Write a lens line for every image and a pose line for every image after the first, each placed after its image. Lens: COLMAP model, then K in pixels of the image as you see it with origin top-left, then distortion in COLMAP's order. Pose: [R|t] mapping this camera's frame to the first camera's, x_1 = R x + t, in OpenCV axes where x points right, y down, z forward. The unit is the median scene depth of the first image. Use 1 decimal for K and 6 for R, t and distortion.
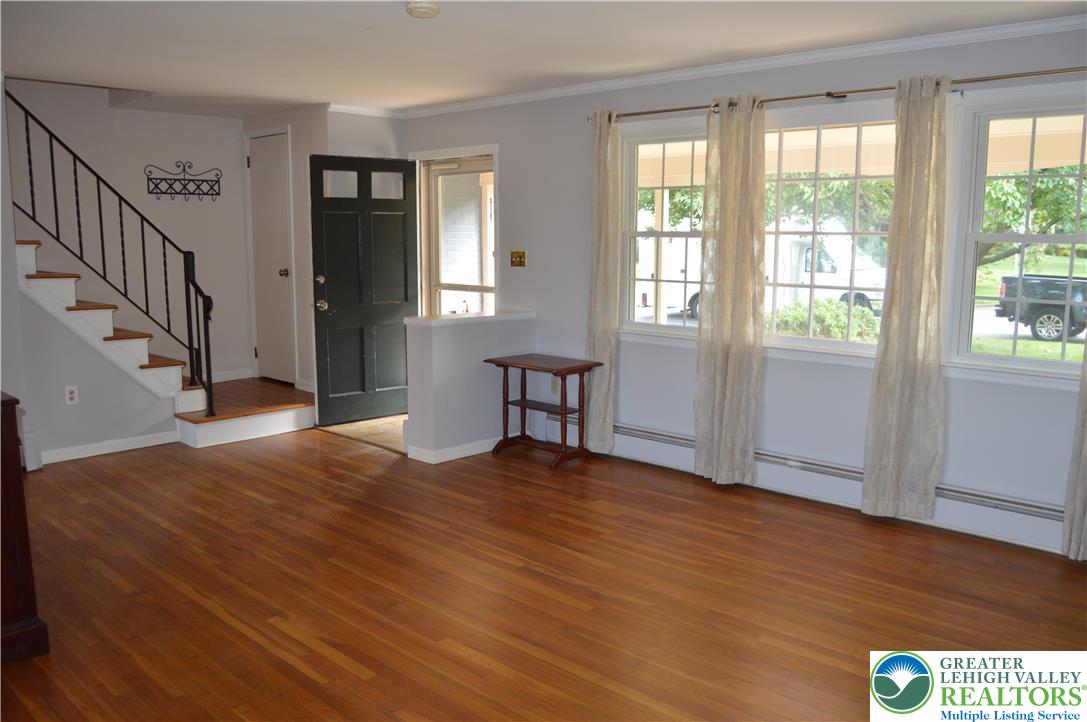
lens RADIAL K [[865.8, 0, 547.4], [0, 865.8, 358.9], [0, 0, 1]] dist [-0.088619, 0.041337]
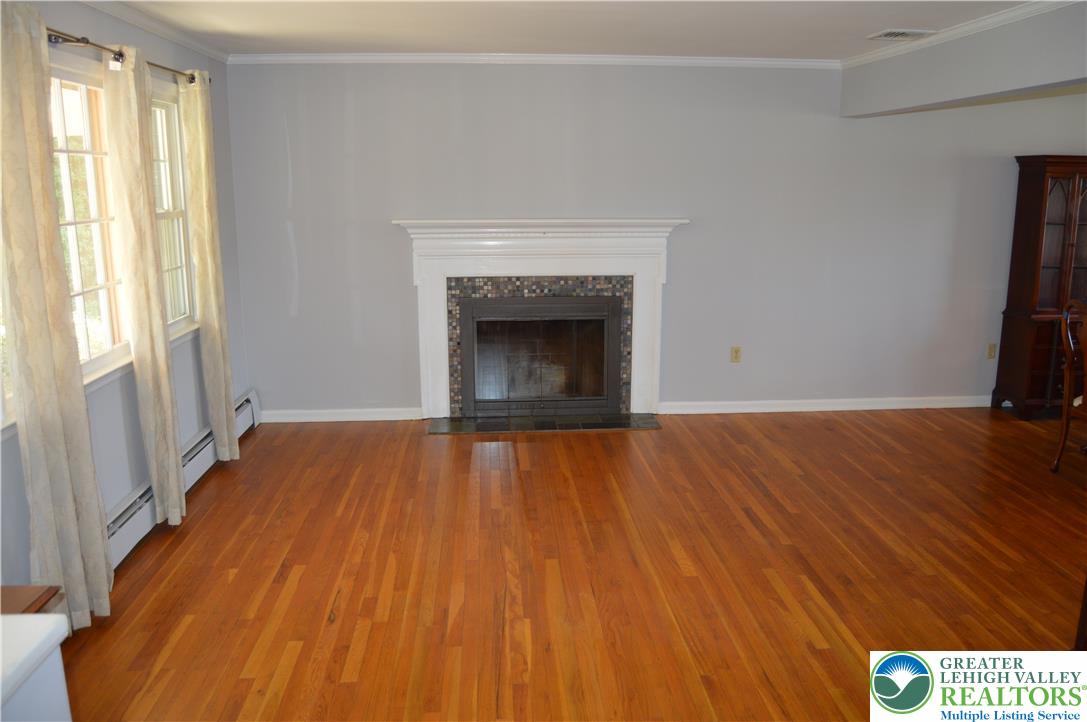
lens RADIAL K [[865.8, 0, 543.6], [0, 865.8, 368.2], [0, 0, 1]] dist [-0.088619, 0.041337]
pose [[-0.733995, -0.146942, 0.663068, -0.567580], [0.095849, 0.944130, 0.315328, -0.261529], [-0.672358, 0.295004, -0.678902, 1.479464]]
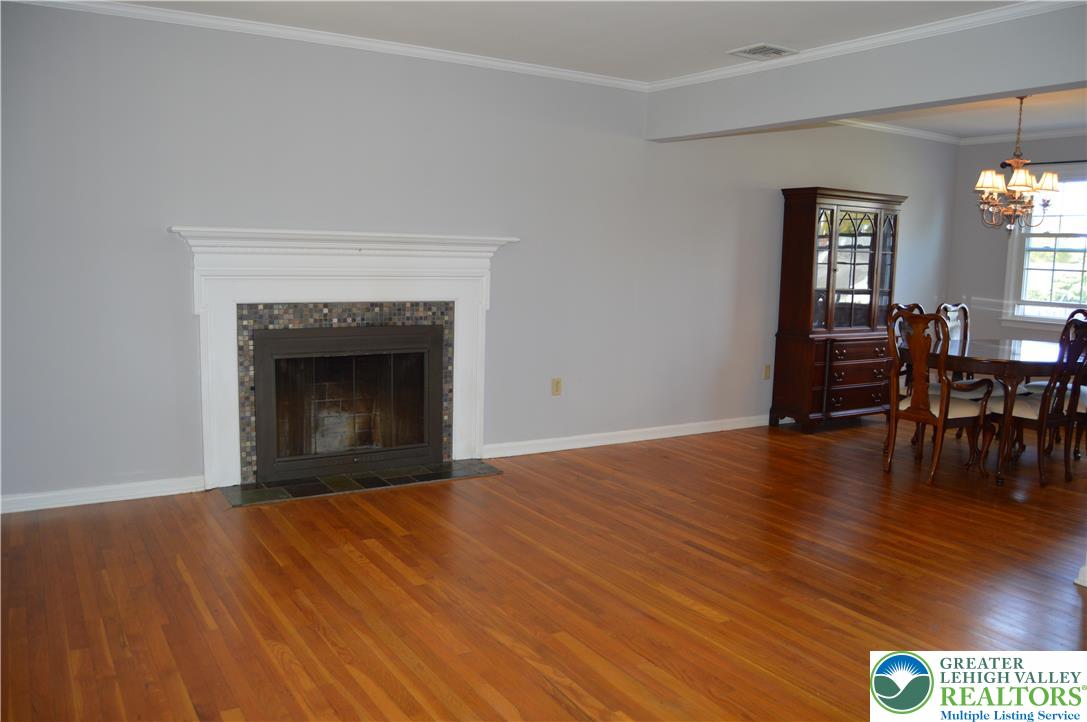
lens RADIAL K [[865.8, 0, 540.9], [0, 865.8, 367.9], [0, 0, 1]] dist [-0.088619, 0.041337]
pose [[-0.966431, -0.060996, 0.249581, -0.116674], [0.008045, 0.963750, 0.266687, -0.175038], [-0.256801, 0.259743, -0.930907, 1.522516]]
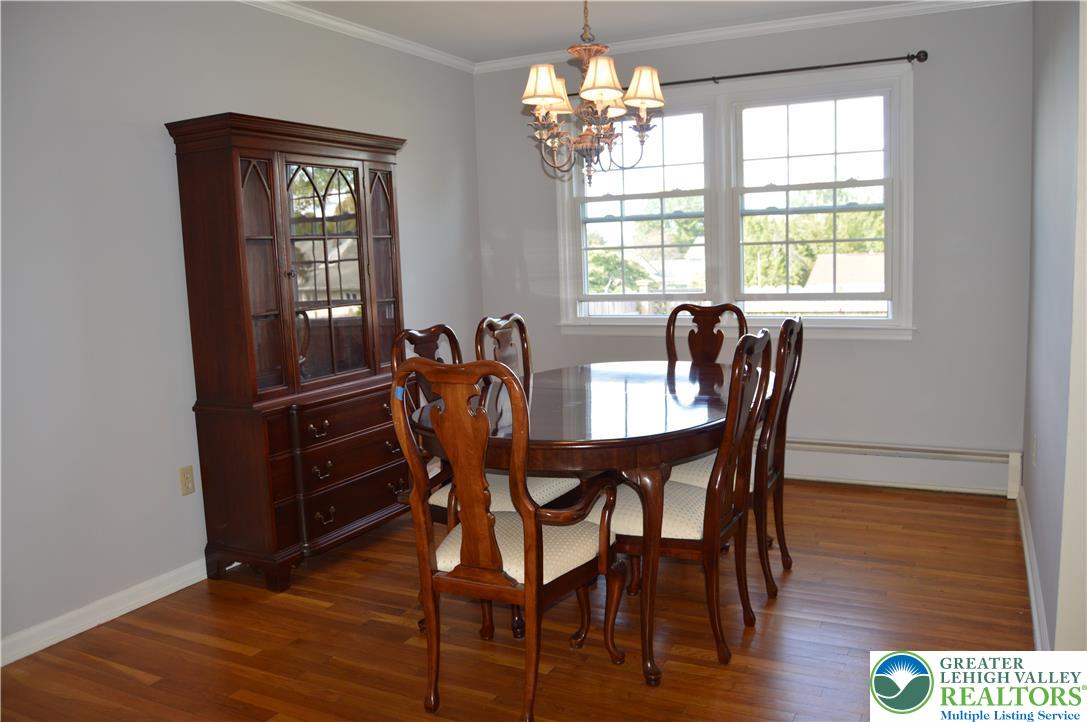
lens RADIAL K [[865.8, 0, 543.6], [0, 865.8, 363.0], [0, 0, 1]] dist [-0.088619, 0.041337]
pose [[-0.959386, 0.068002, -0.273778, -0.243824], [-0.005930, 0.965435, 0.260578, -0.054813], [0.282035, 0.251618, -0.925821, 0.701895]]
